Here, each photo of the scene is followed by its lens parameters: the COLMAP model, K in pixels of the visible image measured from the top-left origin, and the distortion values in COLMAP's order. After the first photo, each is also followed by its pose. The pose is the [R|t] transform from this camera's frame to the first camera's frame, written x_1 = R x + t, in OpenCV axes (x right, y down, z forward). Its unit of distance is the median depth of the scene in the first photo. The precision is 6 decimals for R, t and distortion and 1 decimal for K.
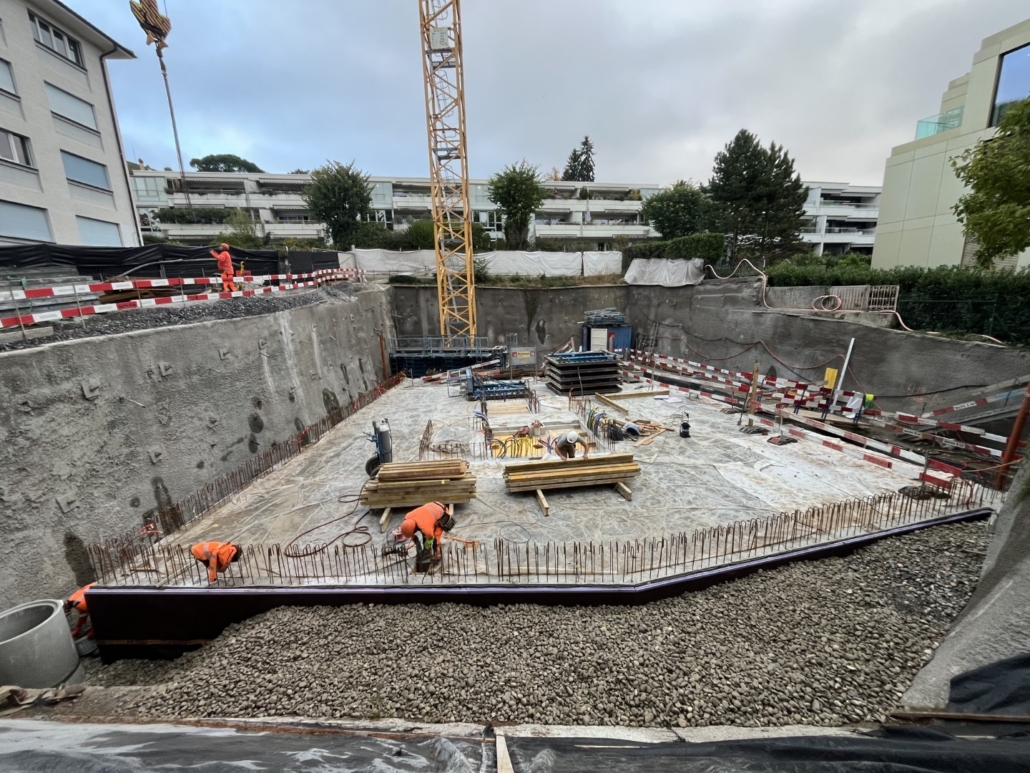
lens RADIAL K [[417.1, 0, 516.4], [0, 417.1, 390.4], [0, 0, 1]] dist [-0.002264, -0.000298]
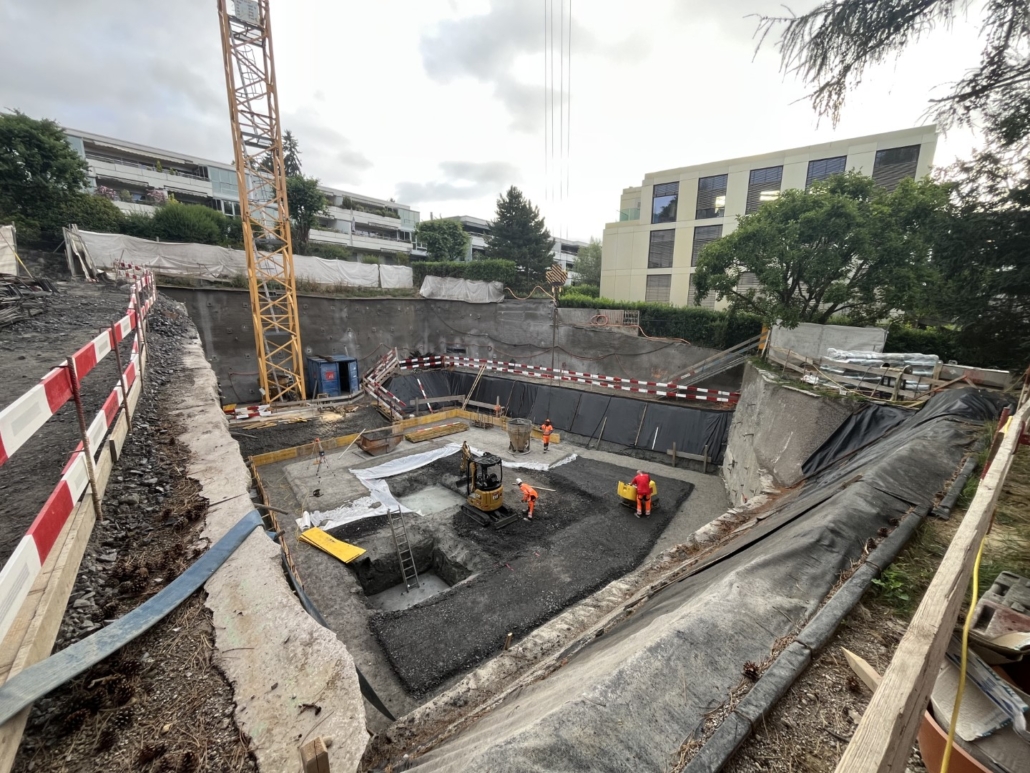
lens RADIAL K [[417.1, 0, 516.4], [0, 417.1, 390.4], [0, 0, 1]] dist [-0.002264, -0.000298]
pose [[0.769158, -0.090755, 0.632581, -0.434526], [0.104866, 0.994371, 0.015153, -0.005452], [-0.630396, 0.054681, 0.774346, 0.010585]]
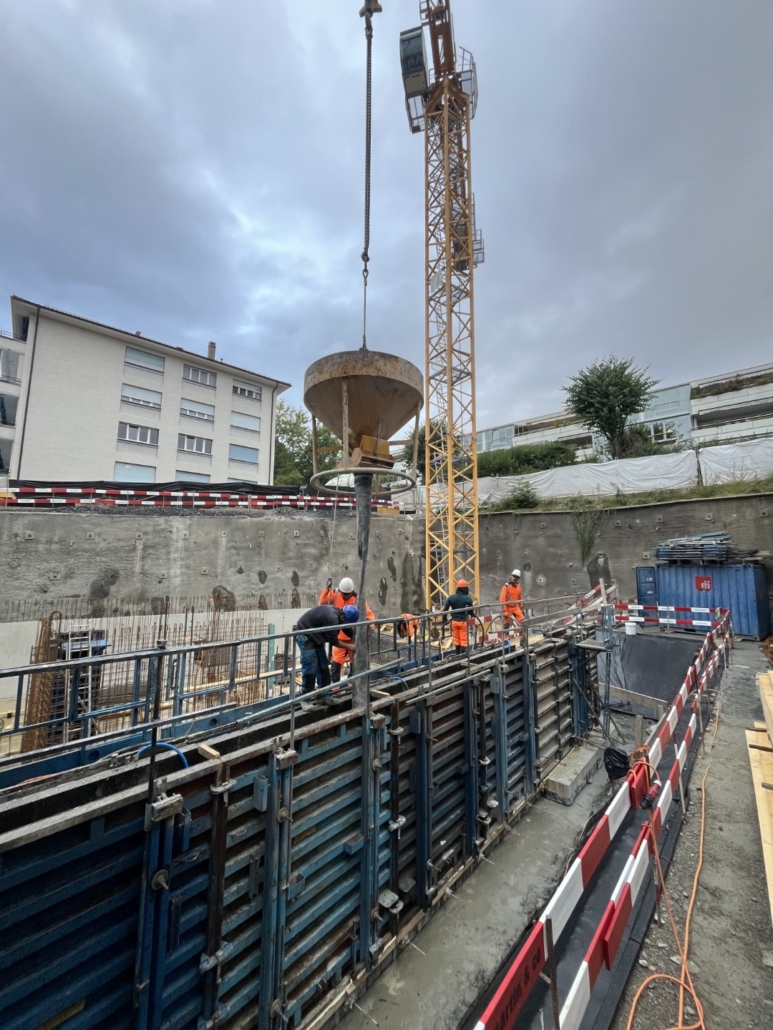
lens RADIAL K [[417.1, 0, 384.1], [0, 417.1, 517.9], [0, 0, 1]] dist [-0.002264, -0.000298]
pose [[0.571434, -0.059838, -0.818464, 0.646121], [-0.206499, 0.954763, -0.213976, -0.026767], [0.794243, 0.291285, 0.533227, 0.590643]]
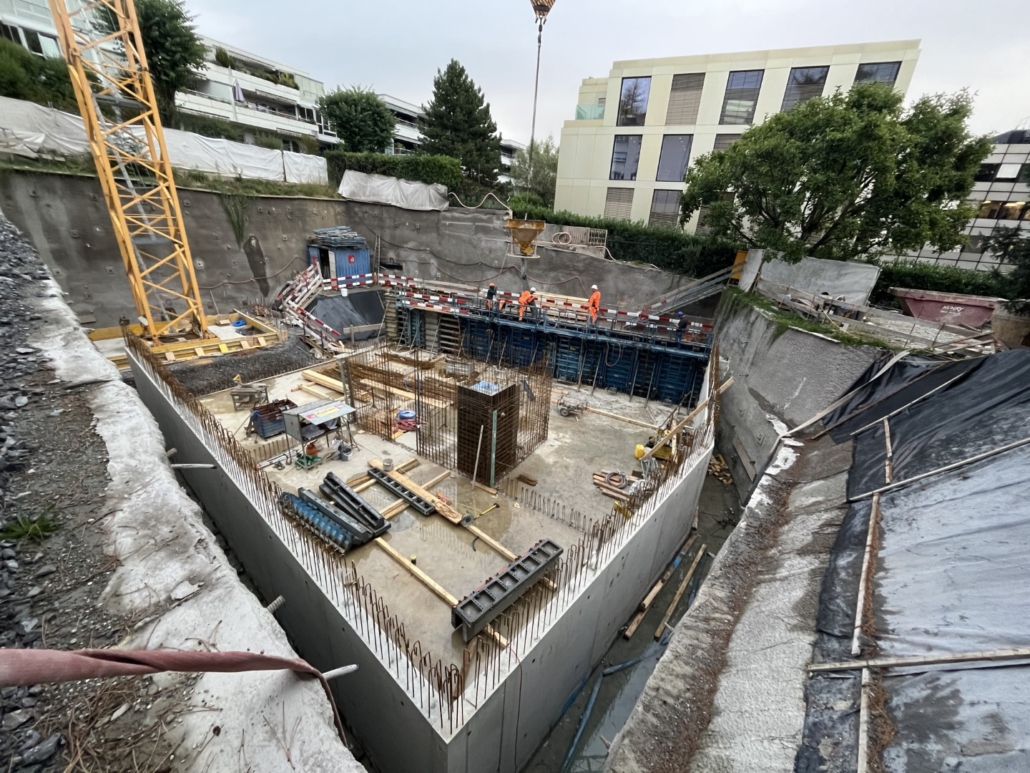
lens RADIAL K [[415.8, 0, 517.3], [0, 415.8, 383.5], [0, 0, 1]] dist [-0.002090, 0.000224]
pose [[0.625314, -0.230986, 0.745405, -0.434876], [0.091313, 0.970286, 0.224070, -0.056196], [-0.775013, -0.072049, 0.627825, 0.186812]]
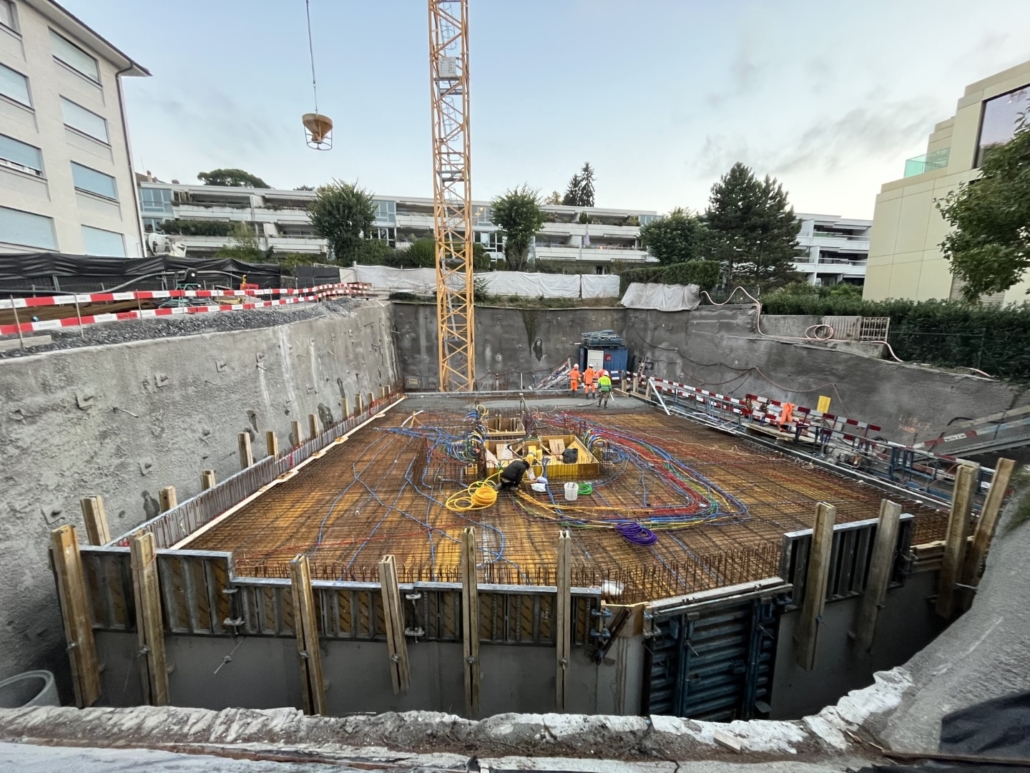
lens RADIAL K [[417.1, 0, 516.4], [0, 417.1, 390.4], [0, 0, 1]] dist [-0.002264, -0.000298]
pose [[0.999582, 0.027638, 0.008521, 0.000484], [-0.027243, 0.998684, -0.043462, -0.002782], [-0.009711, 0.043211, 0.999019, -0.002546]]
